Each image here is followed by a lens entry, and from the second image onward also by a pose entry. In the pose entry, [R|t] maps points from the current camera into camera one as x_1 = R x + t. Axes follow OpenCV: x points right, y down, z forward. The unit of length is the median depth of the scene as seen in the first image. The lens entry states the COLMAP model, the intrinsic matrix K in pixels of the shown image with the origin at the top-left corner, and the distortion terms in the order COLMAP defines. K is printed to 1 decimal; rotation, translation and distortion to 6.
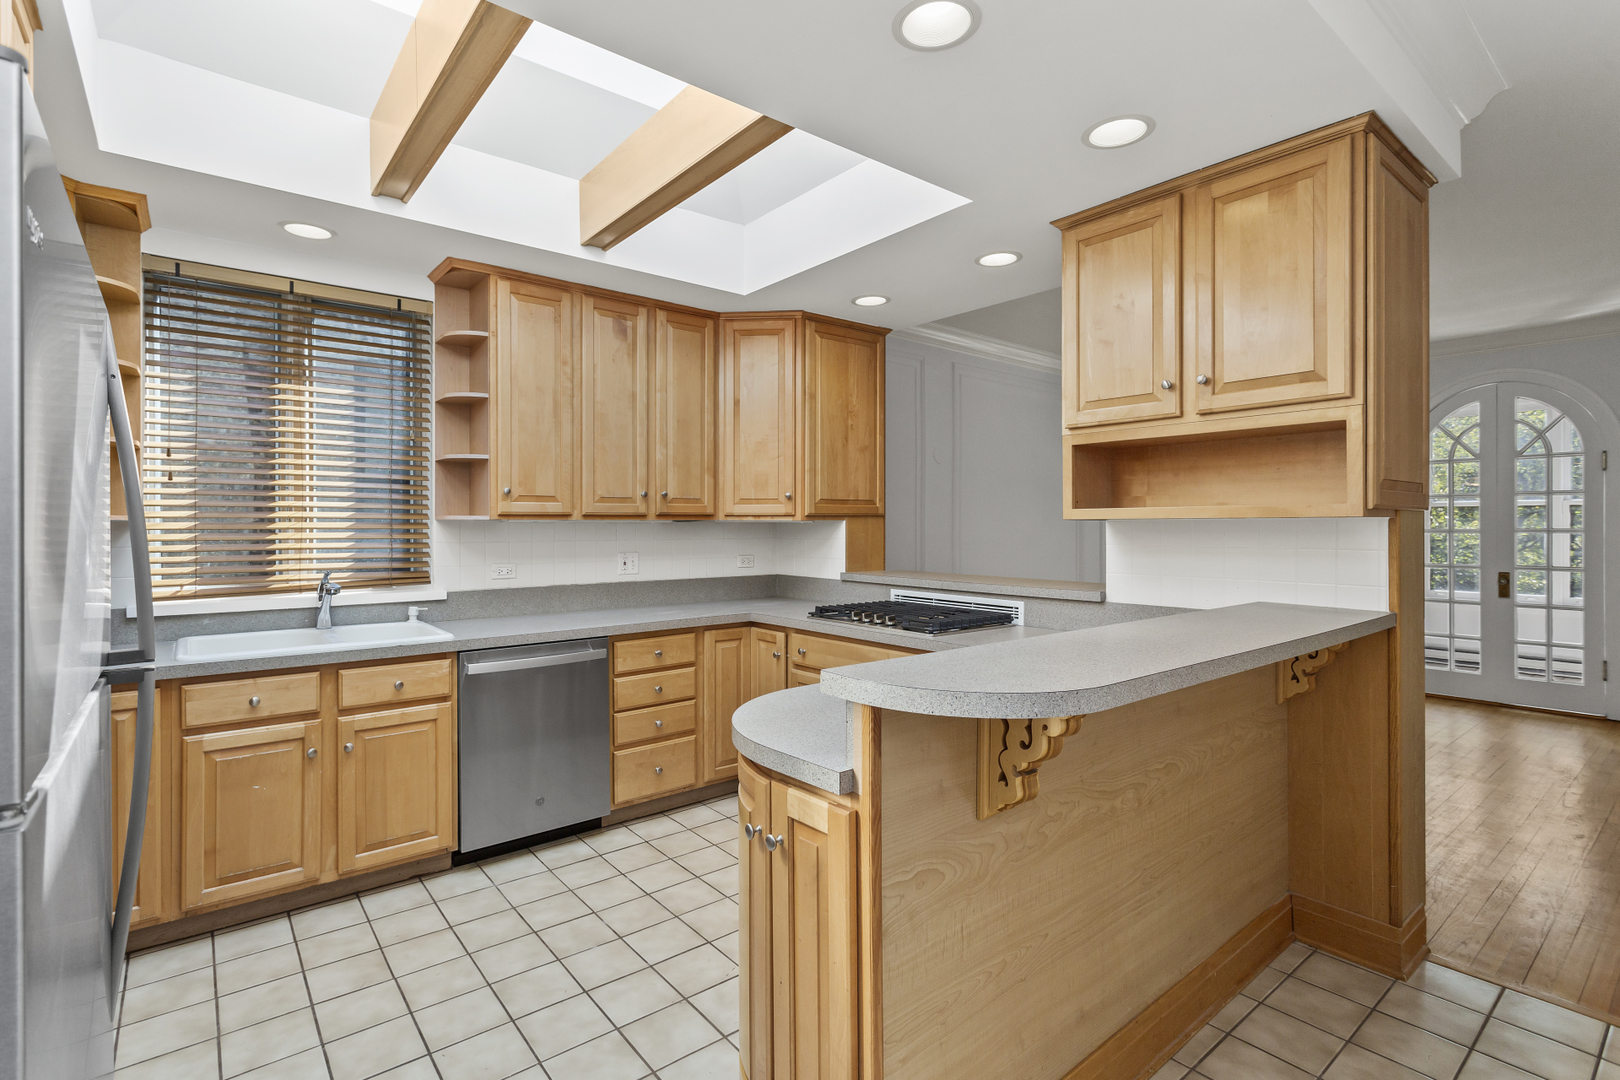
lens RADIAL K [[770.2, 0, 808.5], [0, 770.2, 522.5], [0, 0, 1]] dist [-0.006338, 0.000123]
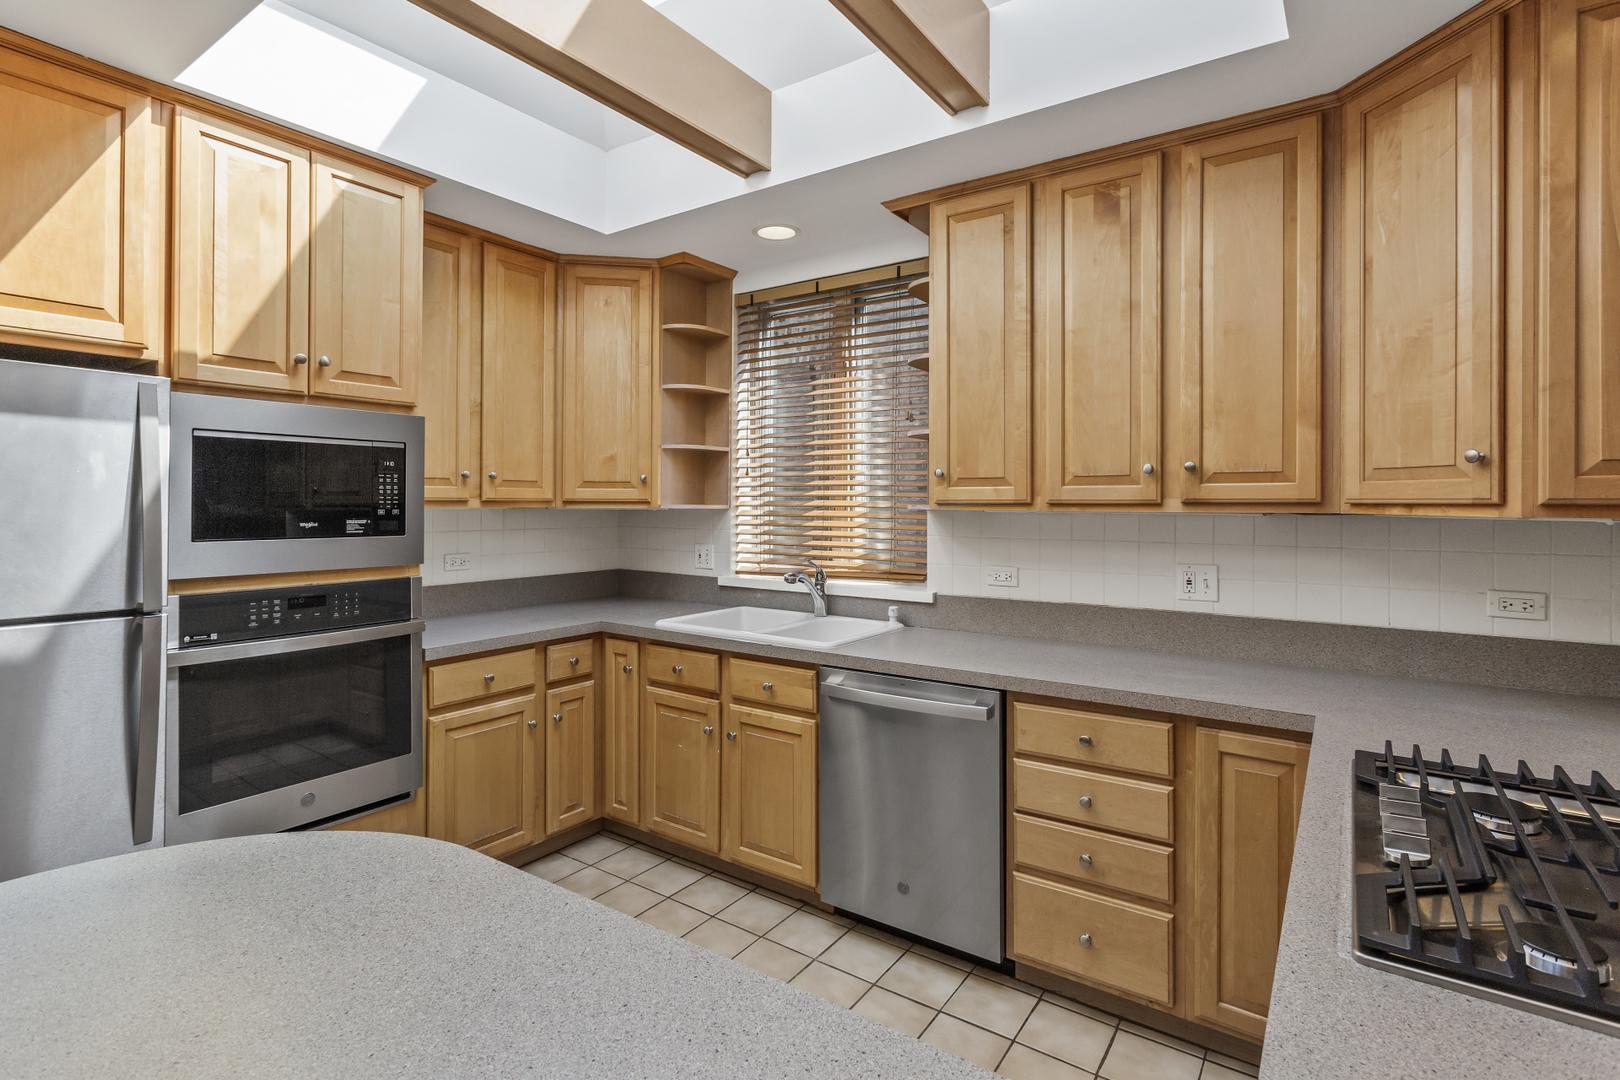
lens RADIAL K [[787.5, 0, 803.9], [0, 787.5, 498.4], [0, 0, 1]] dist [-0.000097, 0.000238]
pose [[0.267227, -0.003117, -0.963629, 0.329466], [-0.002641, 0.999989, -0.003967, -0.011305], [0.963630, 0.003605, 0.267216, 0.635581]]
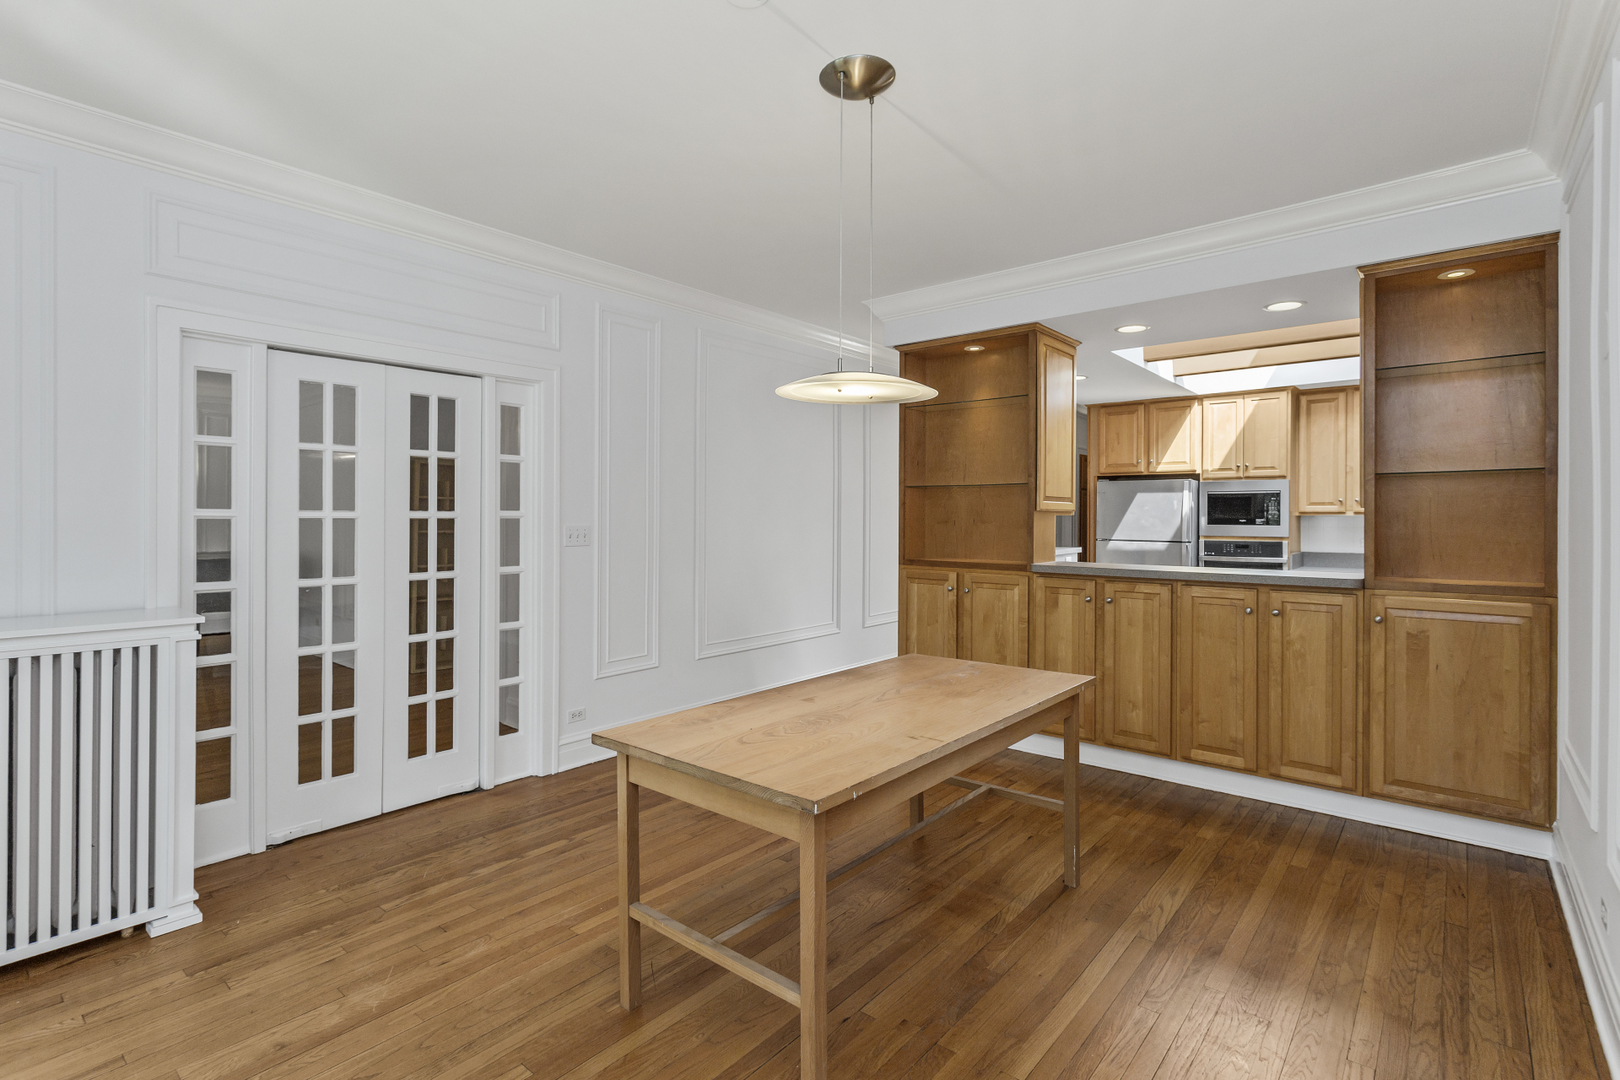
lens RADIAL K [[770.2, 0, 808.5], [0, 770.2, 522.5], [0, 0, 1]] dist [-0.006338, 0.000123]
pose [[-0.982184, 0.000509, -0.187922, 1.096742], [0.001239, 0.999992, -0.003769, 0.023229], [0.187919, -0.003934, -0.982177, 2.278334]]
